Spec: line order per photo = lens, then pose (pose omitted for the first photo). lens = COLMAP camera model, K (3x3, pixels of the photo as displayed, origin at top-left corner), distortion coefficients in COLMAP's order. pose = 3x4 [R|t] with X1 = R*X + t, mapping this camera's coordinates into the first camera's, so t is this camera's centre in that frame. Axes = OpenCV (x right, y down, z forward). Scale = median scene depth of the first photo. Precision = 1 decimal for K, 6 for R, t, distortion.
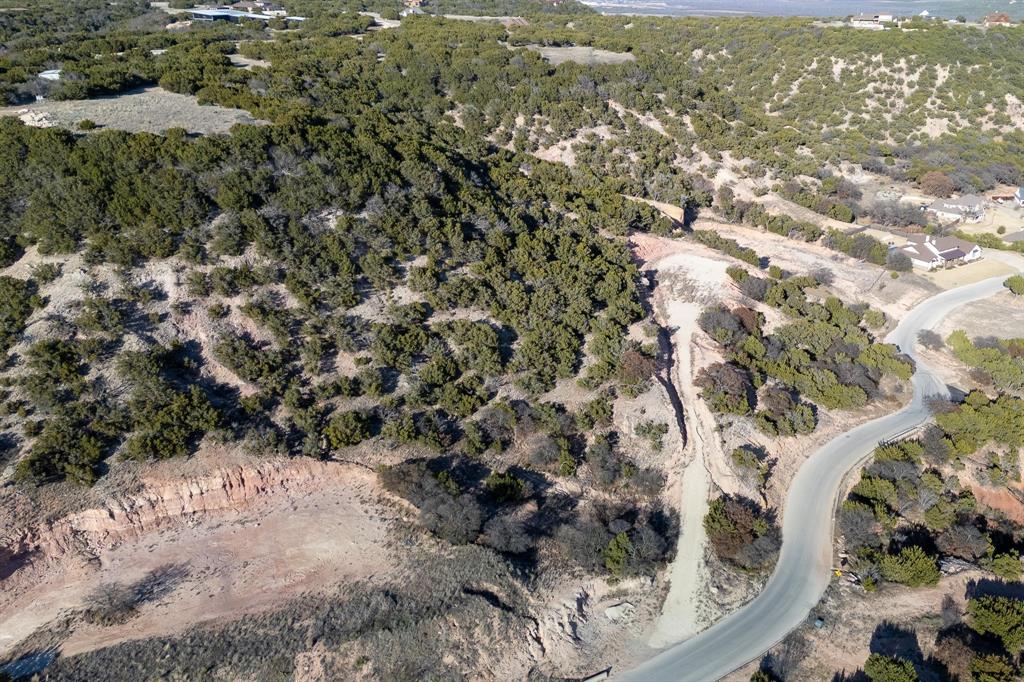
lens RADIAL K [[886.7, 0, 615.1], [0, 886.7, 342.6], [0, 0, 1]] dist [0.111003, -0.145705]
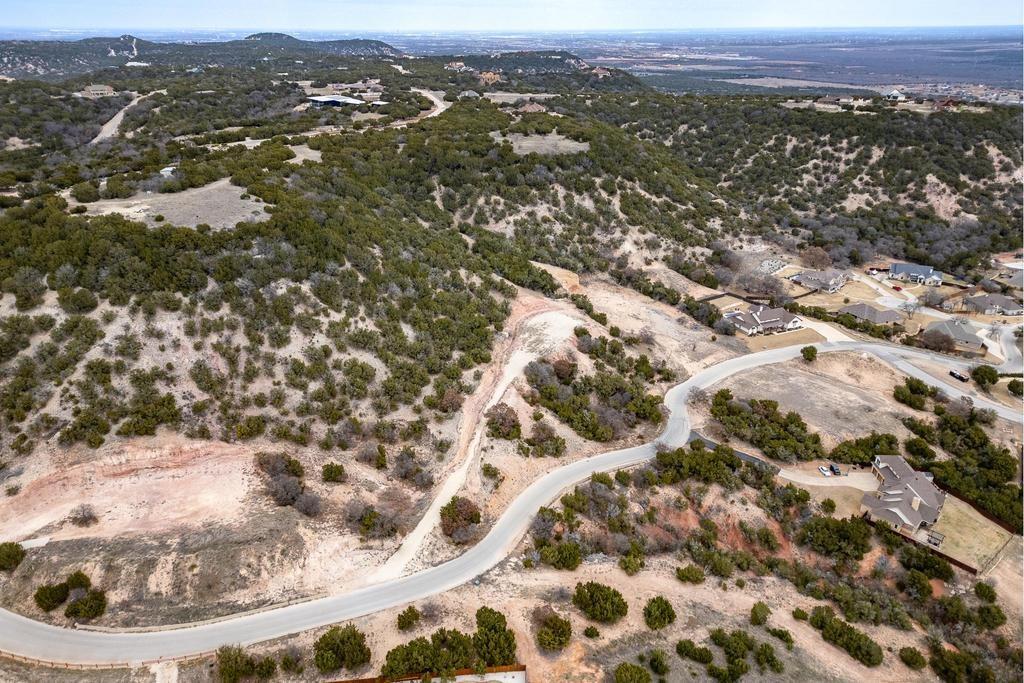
lens RADIAL K [[709.2, 0, 519.3], [0, 709.2, 364.0], [0, 0, 1]] dist [0.080177, -0.073644]
pose [[0.972638, 0.088086, -0.214981, 0.207034], [-0.077344, 0.995322, 0.057896, -0.060555], [0.219075, -0.039685, 0.974901, -0.082625]]
